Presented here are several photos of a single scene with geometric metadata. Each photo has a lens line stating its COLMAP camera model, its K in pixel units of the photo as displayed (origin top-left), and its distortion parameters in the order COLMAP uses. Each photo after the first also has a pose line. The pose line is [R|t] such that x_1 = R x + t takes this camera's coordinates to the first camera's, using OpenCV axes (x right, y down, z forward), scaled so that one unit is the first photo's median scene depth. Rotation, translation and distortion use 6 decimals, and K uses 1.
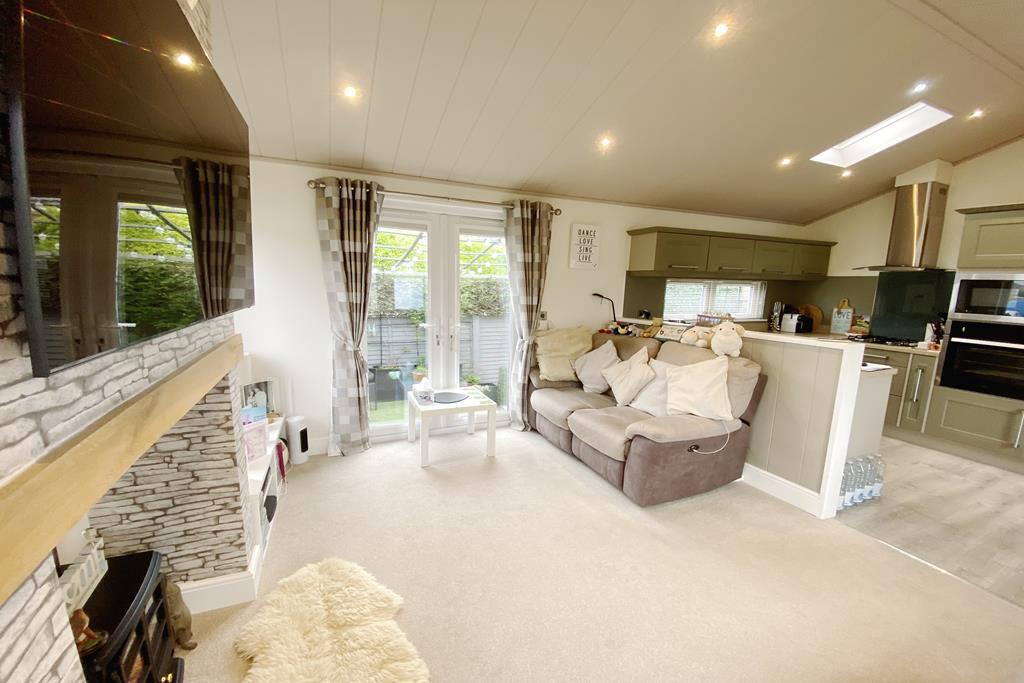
lens RADIAL K [[408.6, 0, 512.1], [0, 408.6, 352.1], [0, 0, 1]] dist [0.021208, -0.020815]
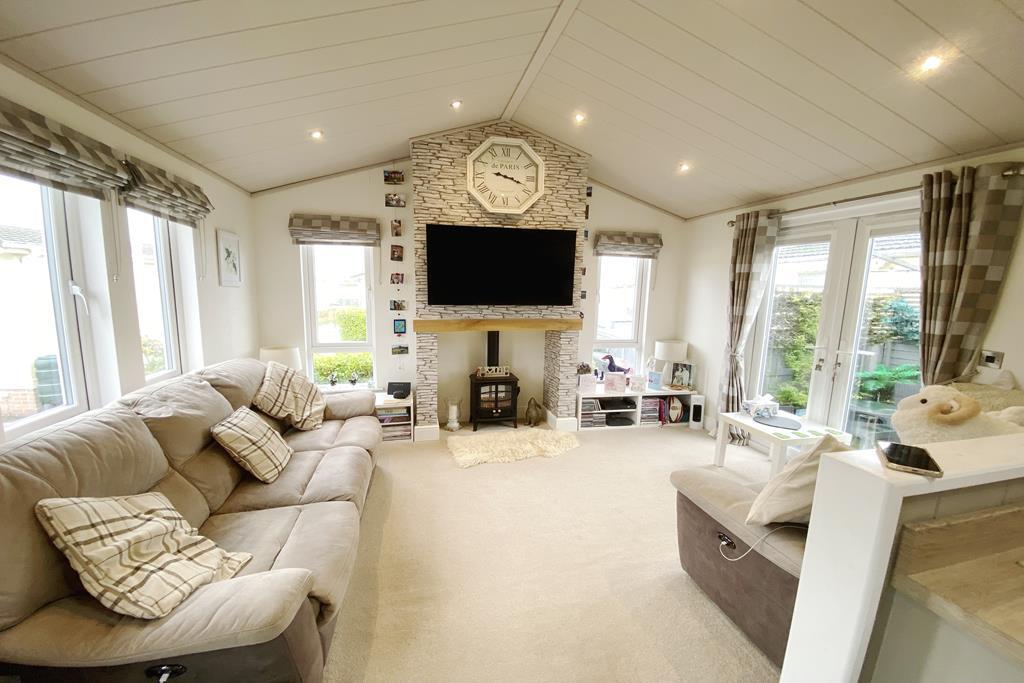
lens RADIAL K [[408.6, 0, 512.1], [0, 408.6, 352.1], [0, 0, 1]] dist [0.021208, -0.020815]
pose [[-0.192844, 0.116574, -0.974280, 0.878752], [-0.189780, 0.969738, 0.153595, -0.071650], [0.962702, 0.214519, -0.164885, 0.565843]]
